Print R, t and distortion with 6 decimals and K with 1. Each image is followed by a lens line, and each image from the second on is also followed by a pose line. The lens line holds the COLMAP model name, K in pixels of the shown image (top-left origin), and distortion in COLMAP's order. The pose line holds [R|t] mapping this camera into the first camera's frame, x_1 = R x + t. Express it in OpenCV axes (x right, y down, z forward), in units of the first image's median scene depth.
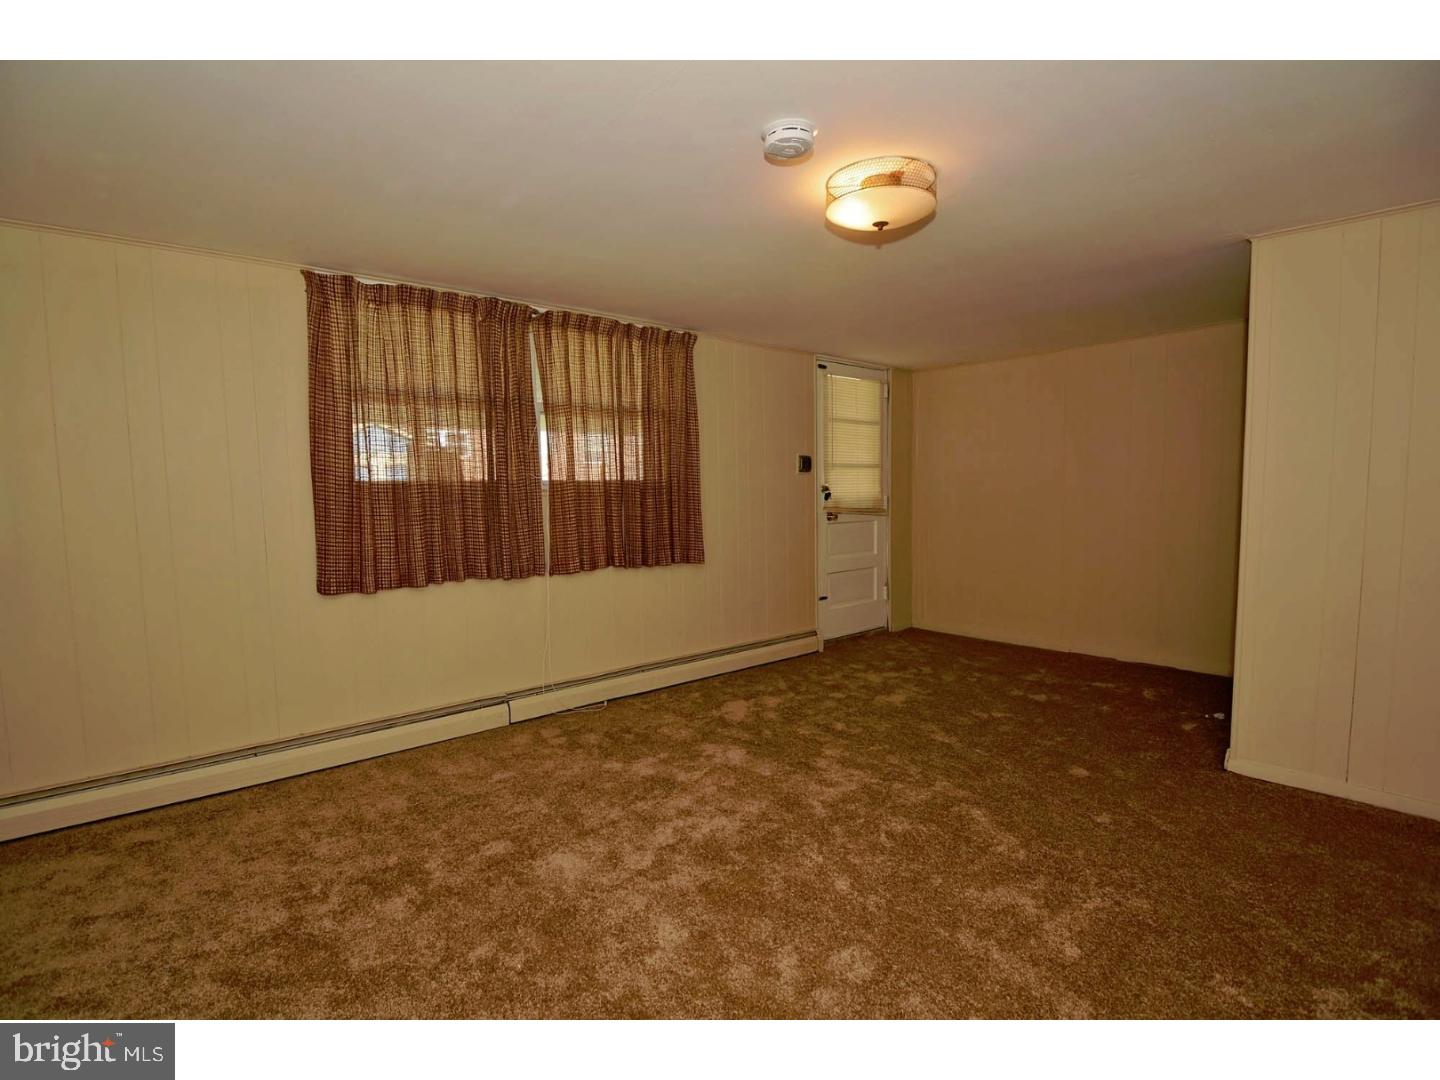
lens RADIAL K [[693.2, 0, 705.8], [0, 693.2, 545.3], [0, 0, 1]] dist [-0.018732, -0.001048]
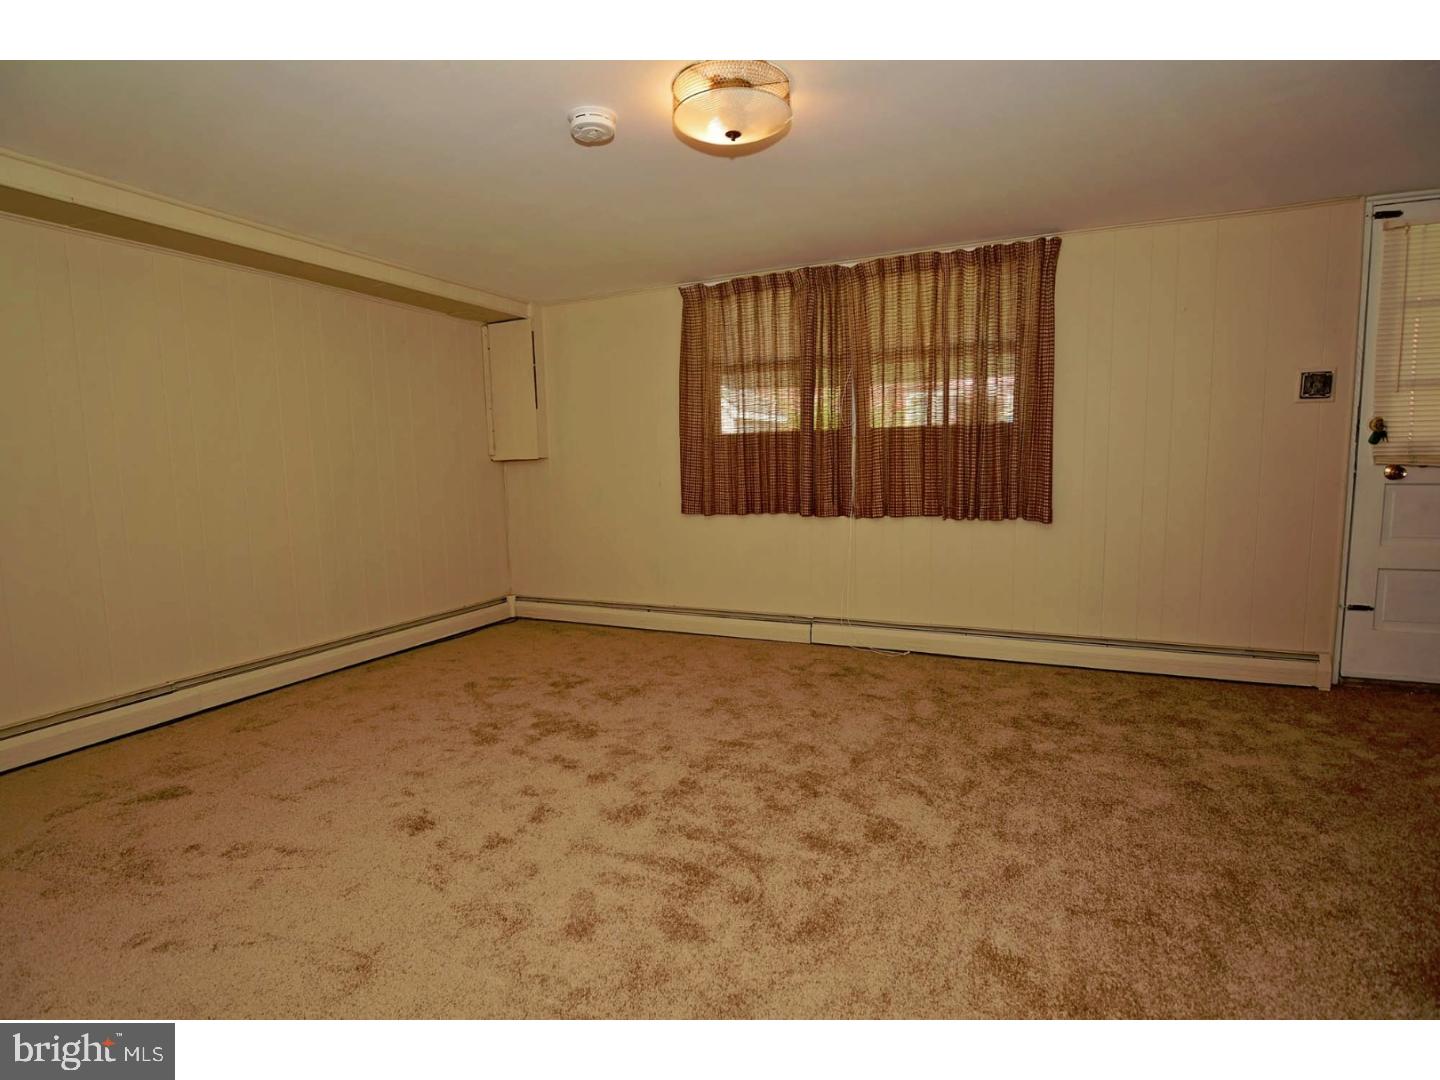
lens RADIAL K [[693.2, 0, 702.9], [0, 693.2, 539.7], [0, 0, 1]] dist [-0.018732, -0.001048]
pose [[0.439334, 0.103724, -0.892315, 0.629861], [-0.056968, 0.994529, 0.087558, -0.002427], [0.896515, 0.012366, 0.442840, 0.321930]]
